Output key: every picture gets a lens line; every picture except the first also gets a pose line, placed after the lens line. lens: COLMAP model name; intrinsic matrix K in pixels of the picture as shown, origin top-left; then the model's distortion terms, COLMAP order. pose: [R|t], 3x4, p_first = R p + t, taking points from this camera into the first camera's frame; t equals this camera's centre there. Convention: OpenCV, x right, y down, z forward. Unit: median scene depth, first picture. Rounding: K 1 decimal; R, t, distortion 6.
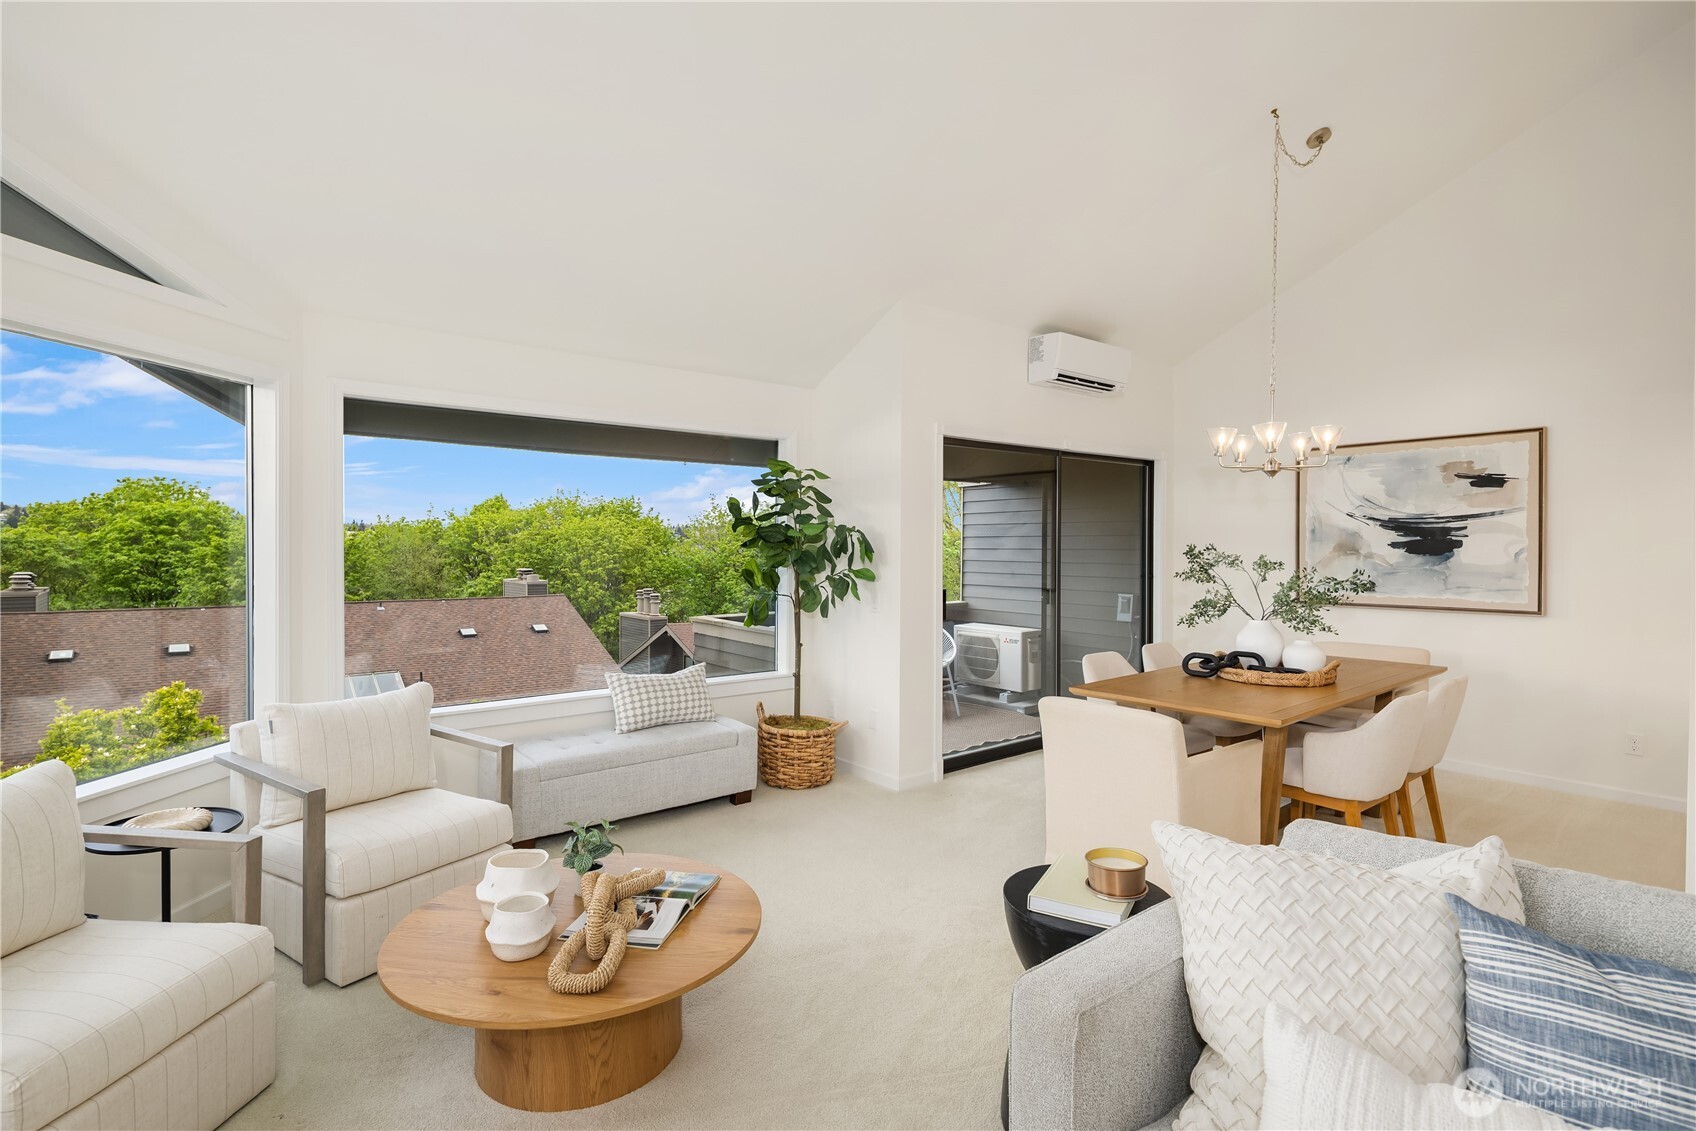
lens RADIAL K [[796.9, 0, 839.8], [0, 796.9, 548.7], [0, 0, 1]] dist [-0.003763, -0.000224]
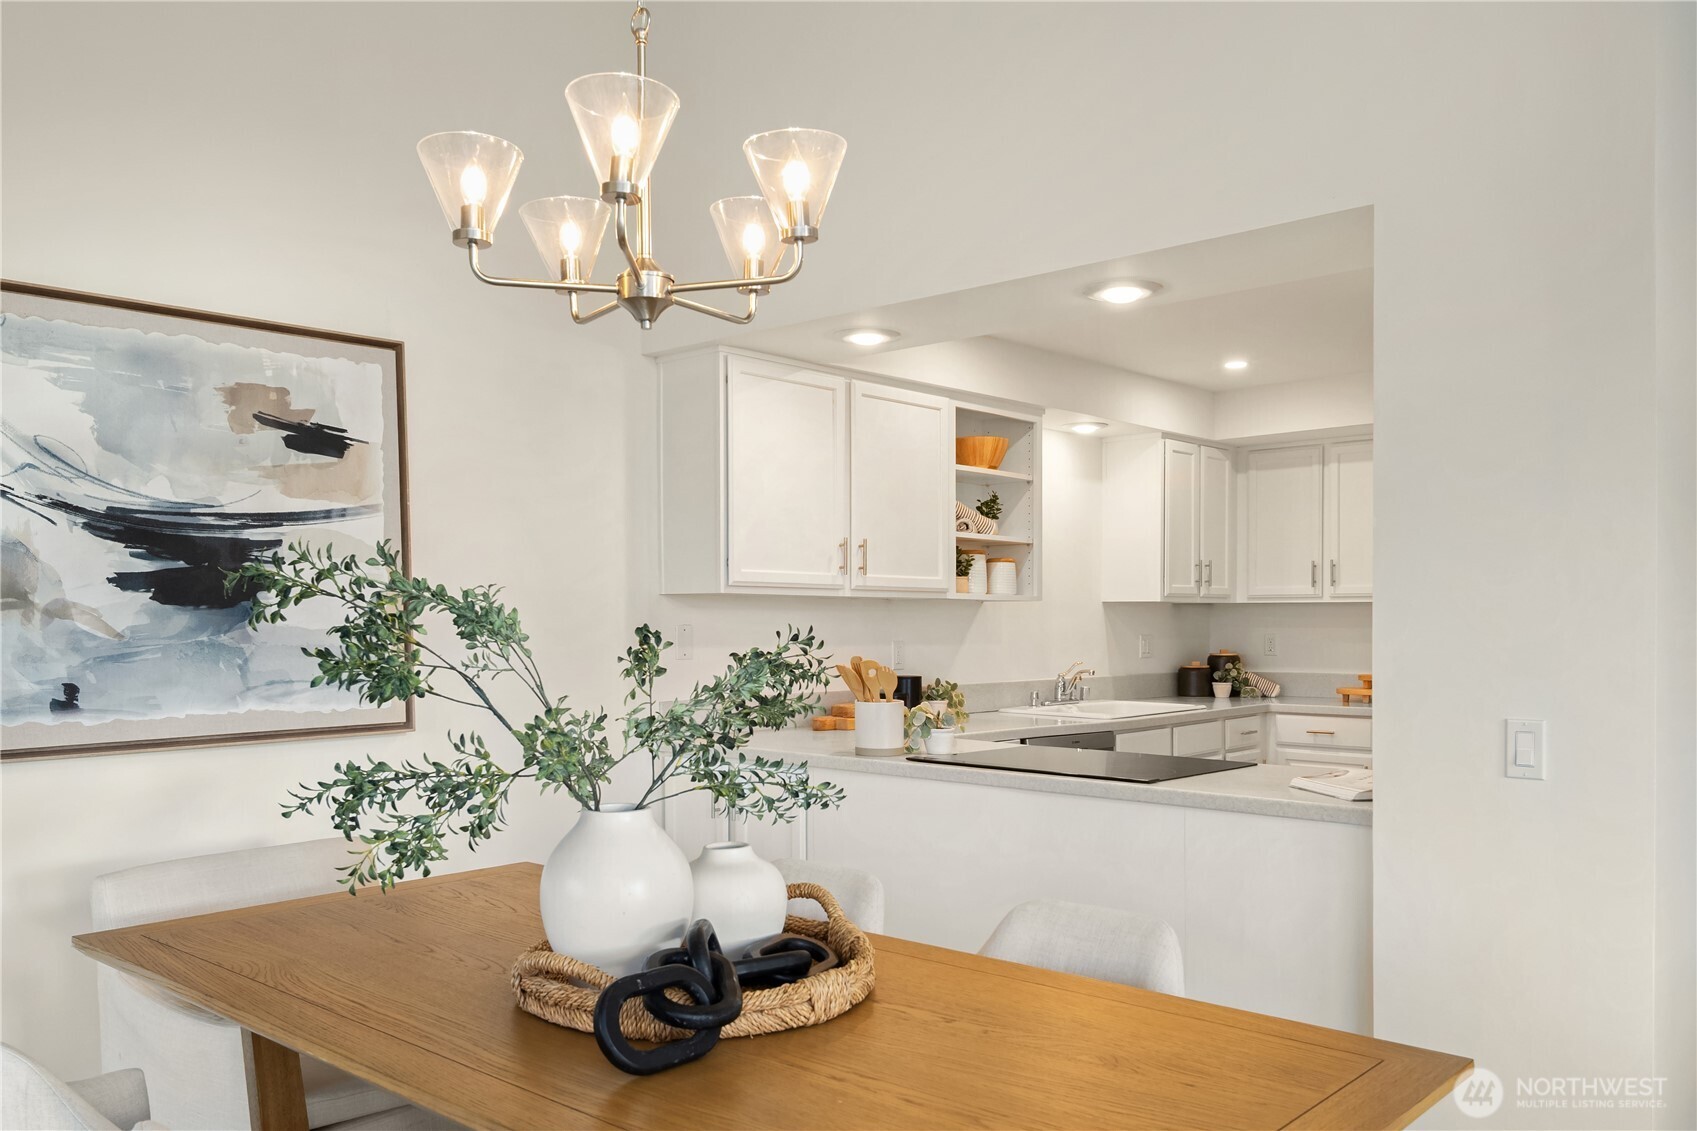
lens RADIAL K [[1349.1, 0, 848.1], [0, 1349.1, 654.3], [0, 0, 1]] dist [-0.000120, 0.000906]
pose [[-0.160624, -0.025006, 0.986699, 0.019929], [0.009895, 0.999588, 0.026943, 0.016867], [-0.986966, 0.014091, -0.160310, 0.809503]]
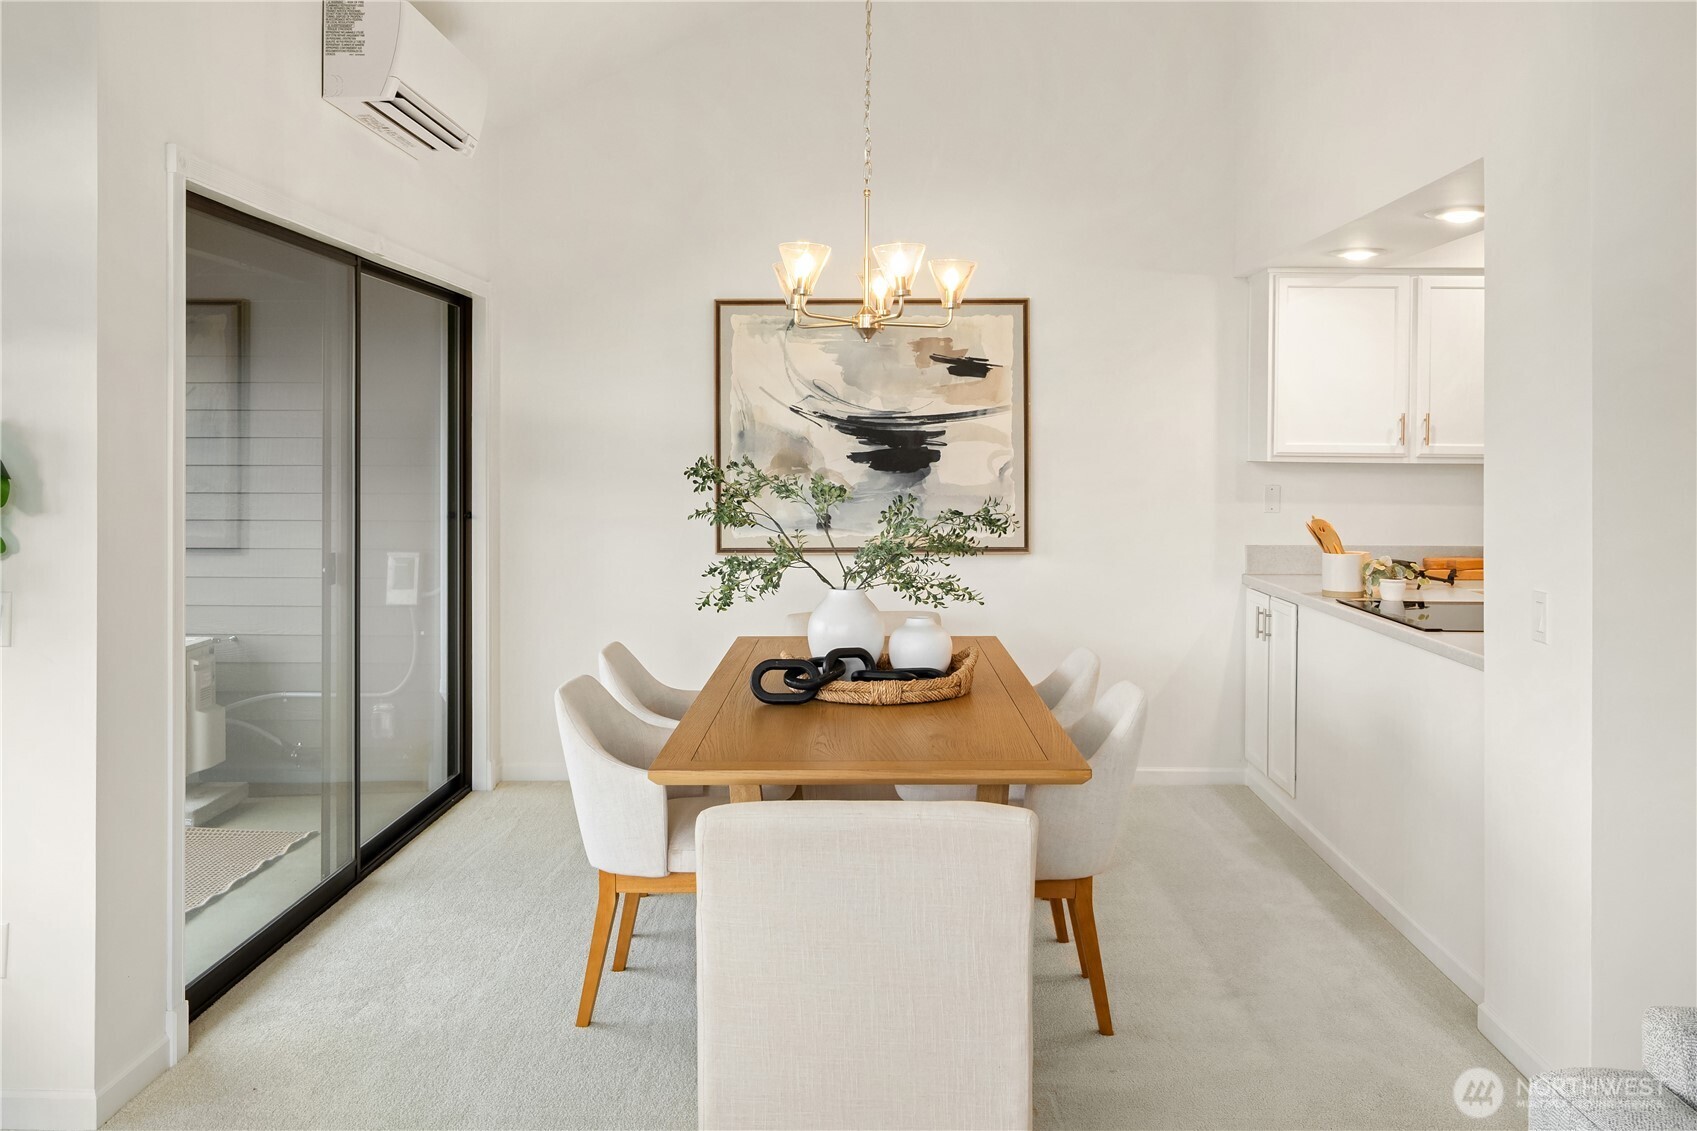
lens RADIAL K [[1322.7, 0, 840.6], [0, 1322.7, 454.4], [0, 0, 1]] dist [0.001439, 0.004798]
pose [[0.635061, 0.002084, 0.772460, -0.169894], [0.002534, 0.999985, -0.004782, -0.001867], [-0.772458, 0.004995, 0.635046, 0.327468]]
